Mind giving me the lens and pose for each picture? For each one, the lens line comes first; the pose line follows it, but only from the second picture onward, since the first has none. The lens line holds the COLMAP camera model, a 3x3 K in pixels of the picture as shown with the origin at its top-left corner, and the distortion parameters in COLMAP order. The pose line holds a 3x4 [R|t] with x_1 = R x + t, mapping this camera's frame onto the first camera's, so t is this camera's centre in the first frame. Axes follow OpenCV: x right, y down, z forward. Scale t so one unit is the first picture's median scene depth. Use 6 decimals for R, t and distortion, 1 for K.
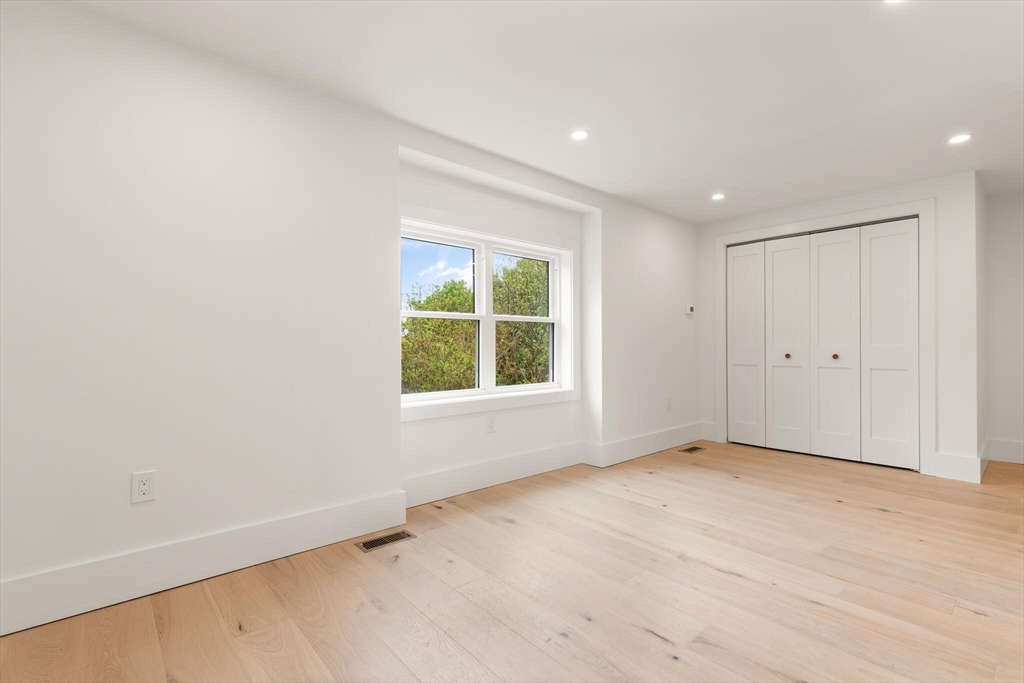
lens RADIAL K [[468.8, 0, 516.2], [0, 468.8, 343.7], [0, 0, 1]] dist [0.001317, -0.001177]
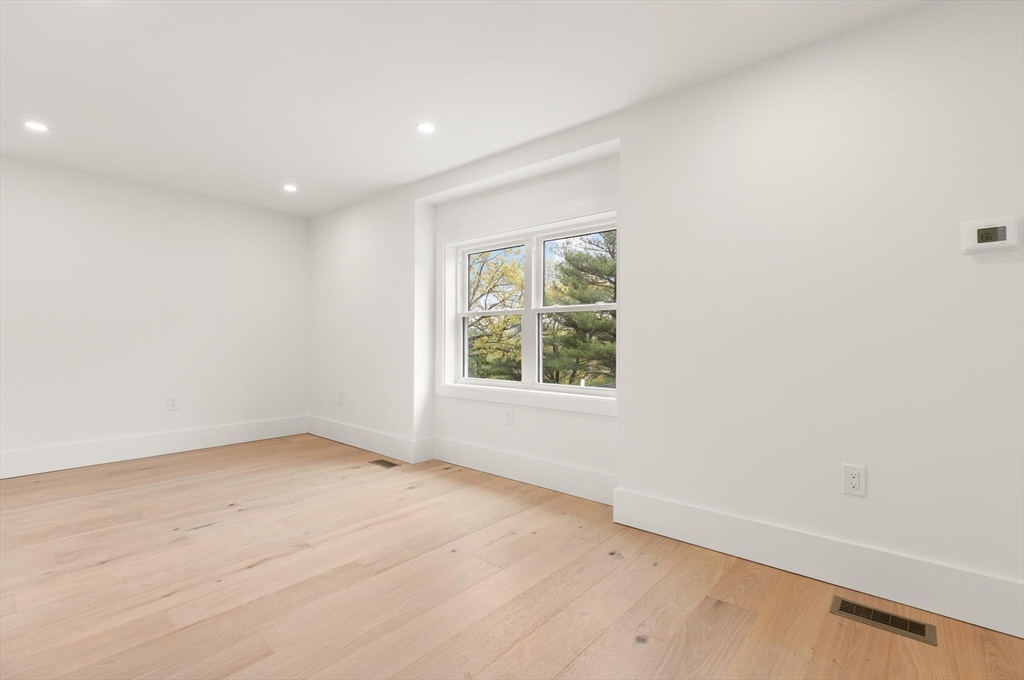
lens RADIAL K [[468.8, 0, 516.1], [0, 468.8, 337.2], [0, 0, 1]] dist [0.001317, -0.001177]
pose [[0.127627, -0.005989, -0.991804, 0.988575], [-0.003636, 0.999972, -0.006506, 0.006058], [0.991816, 0.004437, 0.127602, 0.917981]]
